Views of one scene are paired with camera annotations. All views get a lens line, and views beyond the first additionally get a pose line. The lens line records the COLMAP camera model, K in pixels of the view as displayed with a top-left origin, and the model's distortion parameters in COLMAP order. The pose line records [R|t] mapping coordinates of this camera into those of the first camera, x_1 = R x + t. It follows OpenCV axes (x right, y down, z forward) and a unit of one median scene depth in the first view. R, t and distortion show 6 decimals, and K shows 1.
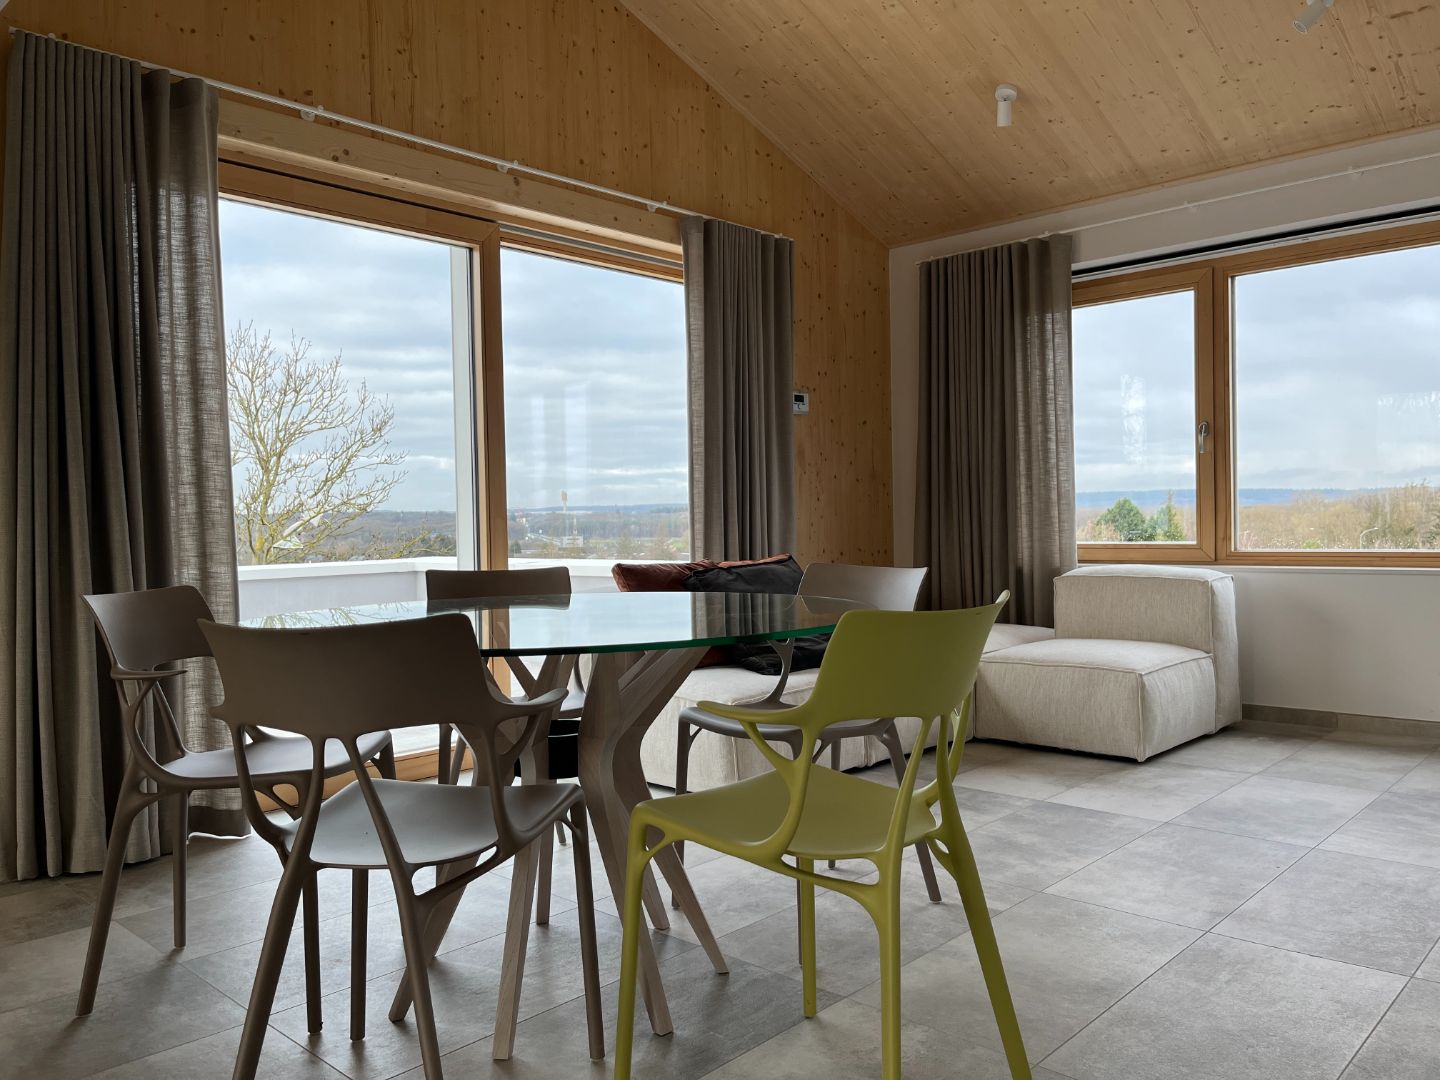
lens RADIAL K [[1077.3, 0, 720.0], [0, 1077.3, 540.0], [0, 0, 1]] dist [0.056013, -0.070558]
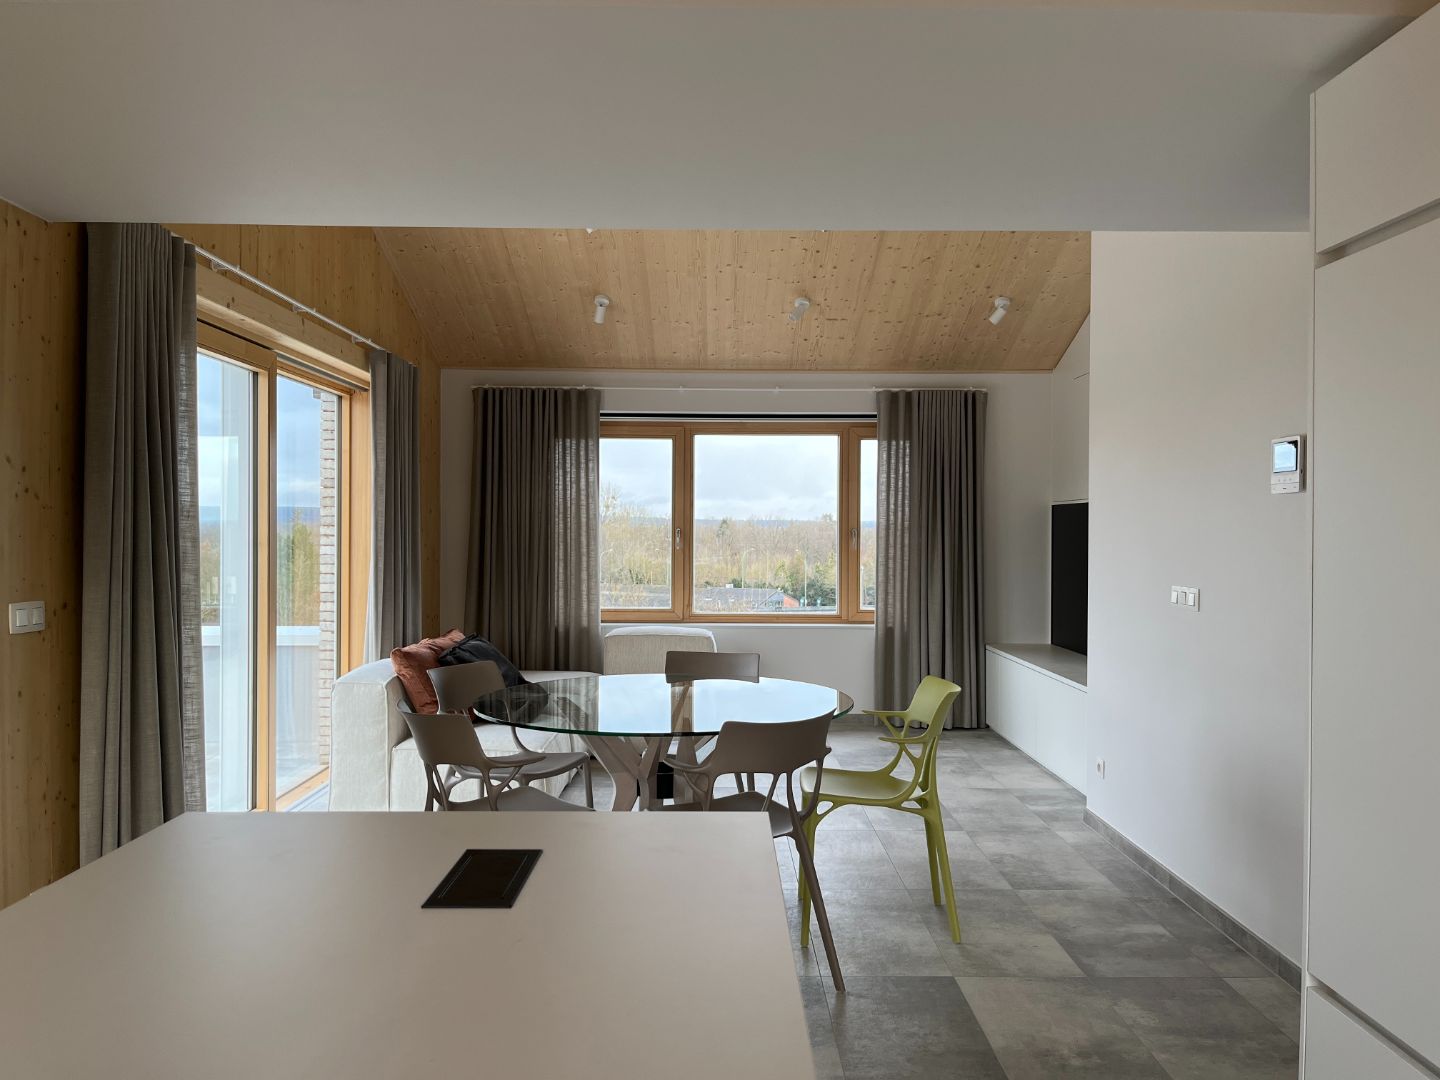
lens RADIAL K [[1077.3, 0, 720.0], [0, 1077.3, 540.0], [0, 0, 1]] dist [0.056013, -0.070558]
pose [[0.721085, 0.016183, 0.692658, -0.547697], [-0.004001, 0.999808, -0.019195, -0.063717], [-0.692835, 0.011070, 0.721011, -0.115929]]
